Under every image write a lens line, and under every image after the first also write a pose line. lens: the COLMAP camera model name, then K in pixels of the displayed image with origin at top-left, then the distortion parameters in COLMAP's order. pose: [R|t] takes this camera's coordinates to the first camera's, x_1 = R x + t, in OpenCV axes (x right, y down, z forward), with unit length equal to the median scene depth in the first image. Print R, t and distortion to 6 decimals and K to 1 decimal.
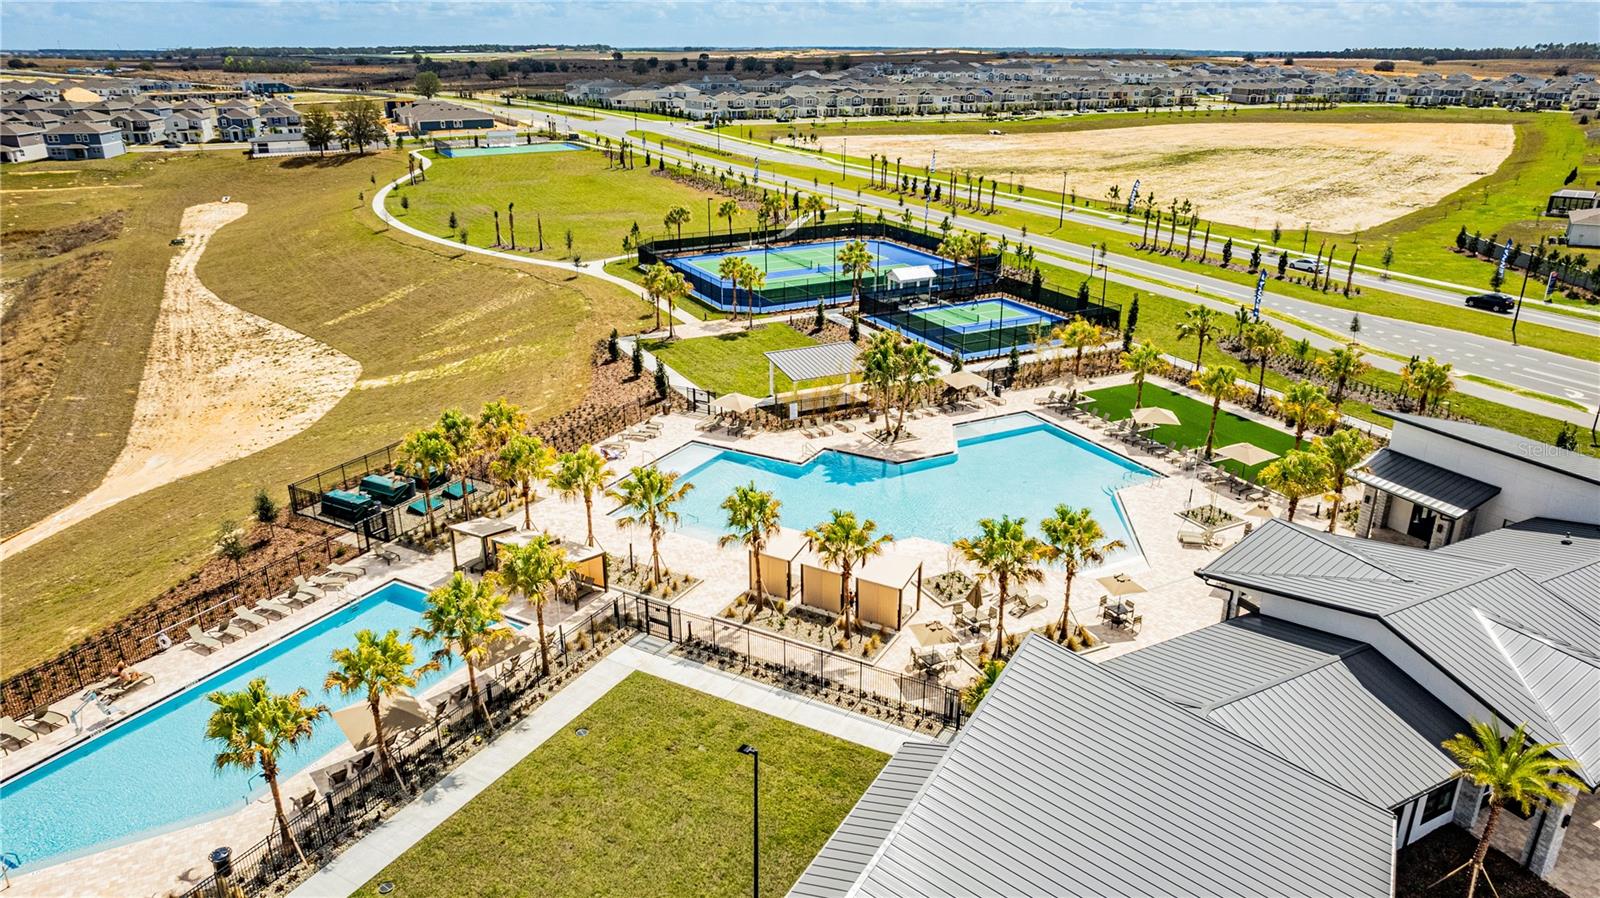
lens RADIAL K [[1054.8, 0, 800.0], [0, 1054.8, 449.0], [0, 0, 1]] dist [-0.078962, 0.083503]
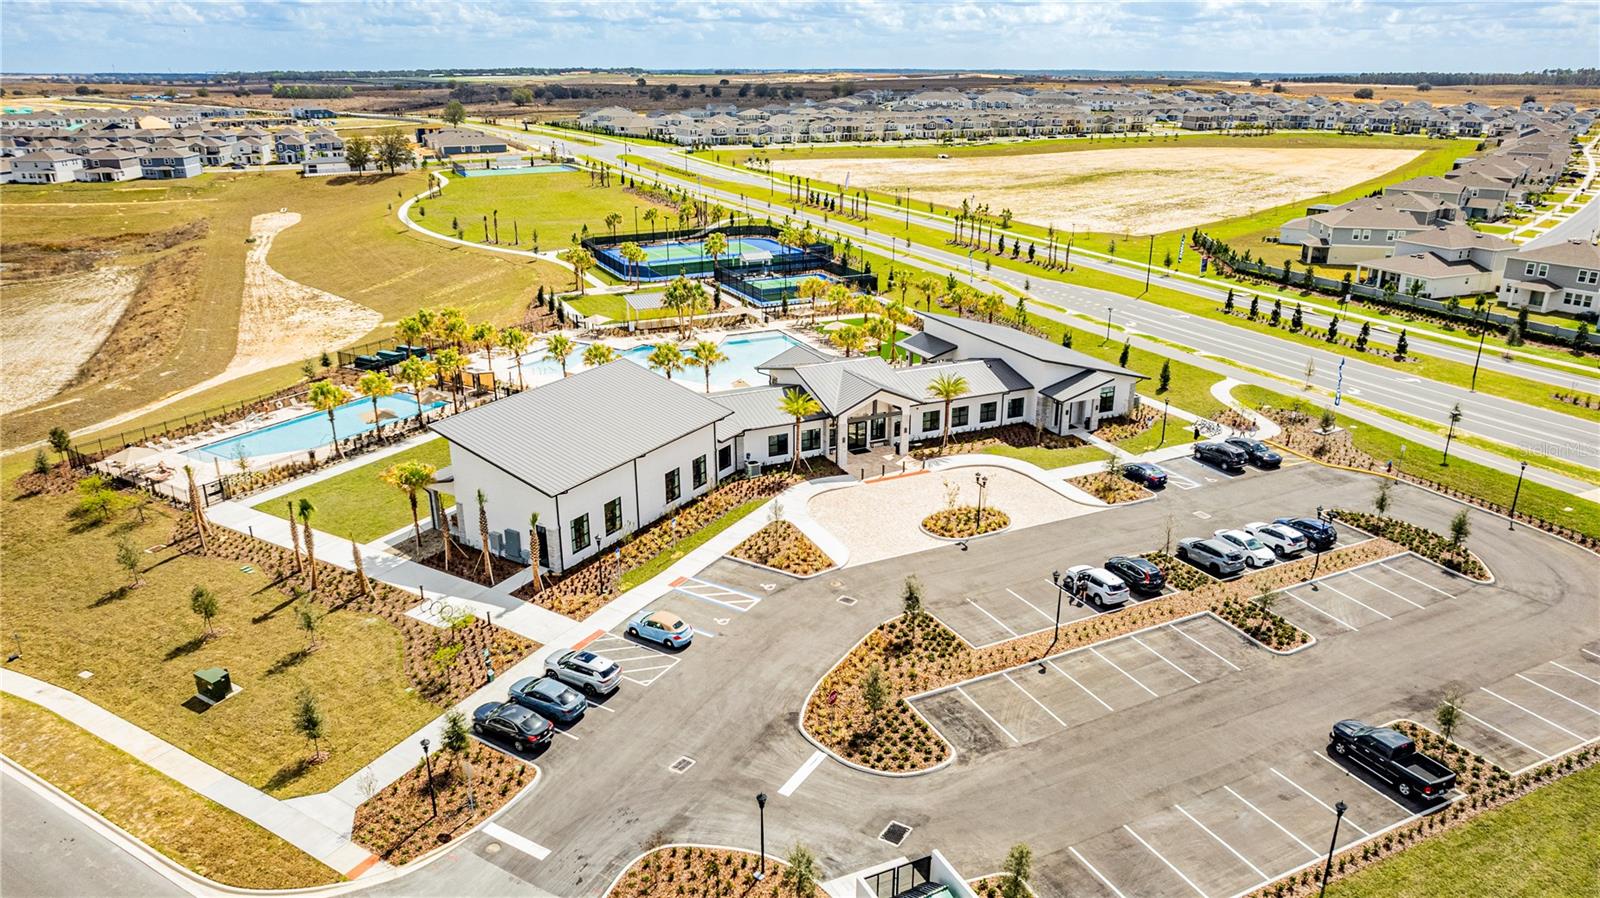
lens RADIAL K [[1054.8, 0, 800.0], [0, 1054.8, 449.0], [0, 0, 1]] dist [-0.078962, 0.083503]
pose [[0.999548, 0.009898, -0.028371, 0.082513], [-0.010435, 0.999768, -0.018825, 0.049946], [0.028178, 0.019113, 0.999420, -0.176831]]
